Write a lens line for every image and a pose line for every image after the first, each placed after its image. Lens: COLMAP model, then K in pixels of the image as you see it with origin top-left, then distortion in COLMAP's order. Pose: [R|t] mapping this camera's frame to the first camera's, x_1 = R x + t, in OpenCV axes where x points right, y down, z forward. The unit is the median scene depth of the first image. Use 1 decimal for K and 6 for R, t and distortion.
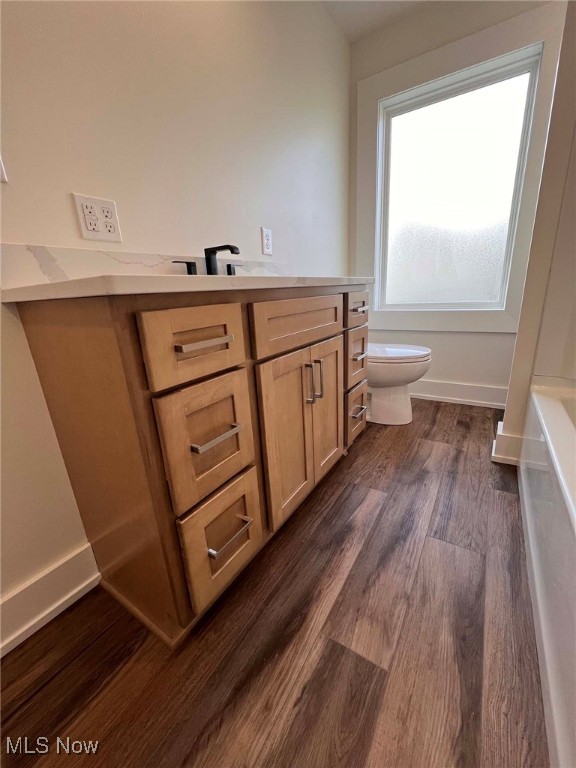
lens RADIAL K [[305.8, 0, 291.5], [0, 305.8, 381.5], [0, 0, 1]] dist [-0.002523, 0.000186]
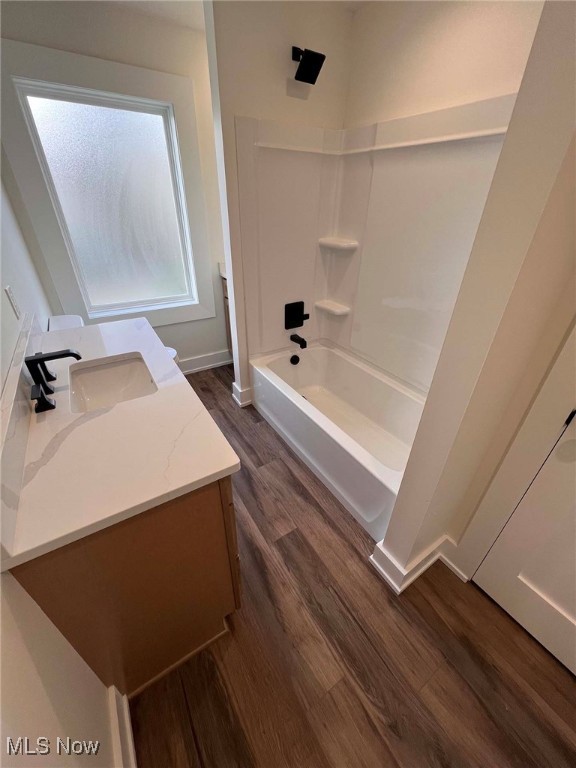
lens RADIAL K [[305.8, 0, 288.8], [0, 305.8, 383.1], [0, 0, 1]] dist [-0.002523, 0.000186]
pose [[0.426830, -0.420369, 0.800691, -0.896828], [0.224404, 0.906936, 0.356525, -0.697577], [-0.876048, 0.027503, 0.481440, -0.048343]]
